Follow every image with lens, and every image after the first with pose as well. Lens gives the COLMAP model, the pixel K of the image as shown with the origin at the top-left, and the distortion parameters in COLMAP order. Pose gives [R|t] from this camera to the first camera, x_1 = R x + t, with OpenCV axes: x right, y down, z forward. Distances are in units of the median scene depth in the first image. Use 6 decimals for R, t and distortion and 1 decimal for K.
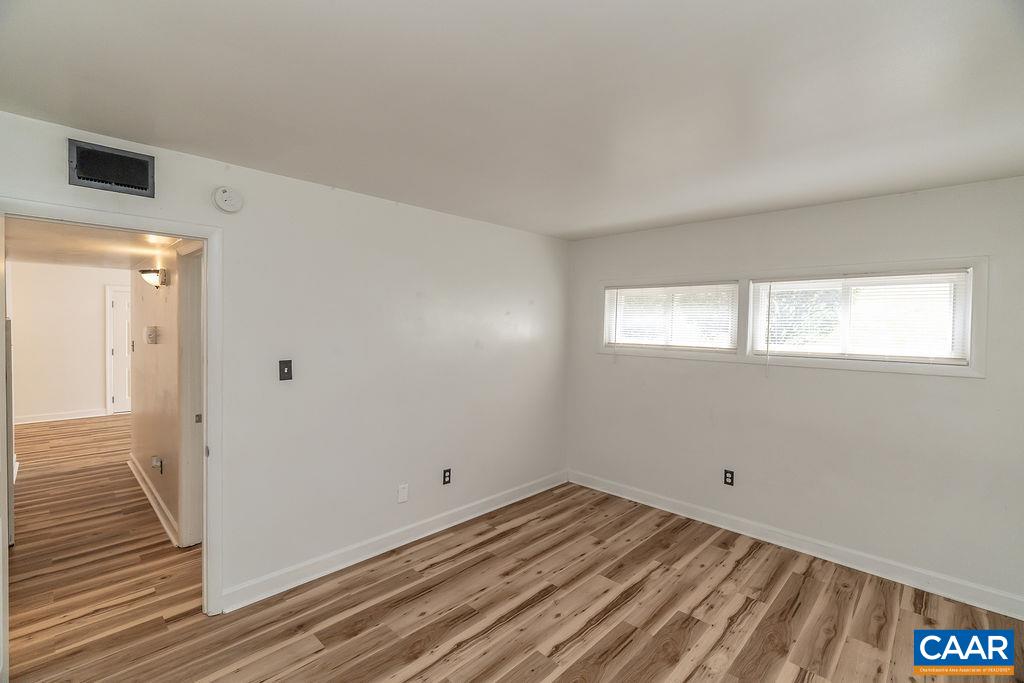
lens RADIAL K [[459.0, 0, 512.1], [0, 459.0, 339.5], [0, 0, 1]] dist [-0.009312, 0.003267]
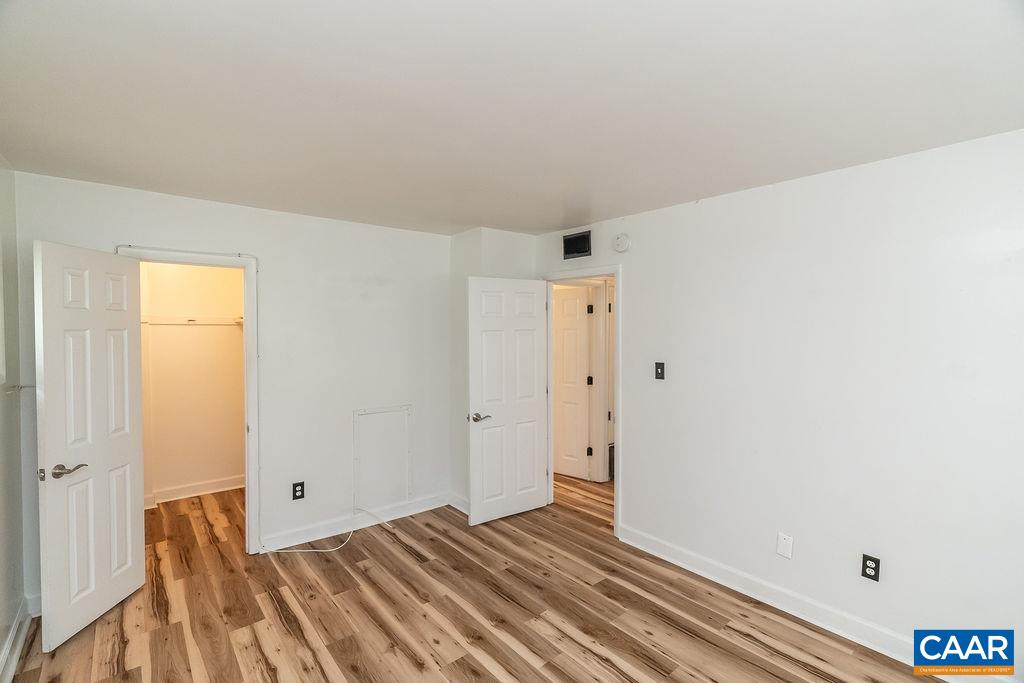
lens RADIAL K [[459.0, 0, 507.7], [0, 459.0, 340.1], [0, 0, 1]] dist [-0.009312, 0.003267]
pose [[-0.109157, 0.014150, -0.993924, 0.680554], [-0.033232, 0.999288, 0.017876, -0.019510], [0.993469, 0.034982, -0.108609, 0.684365]]
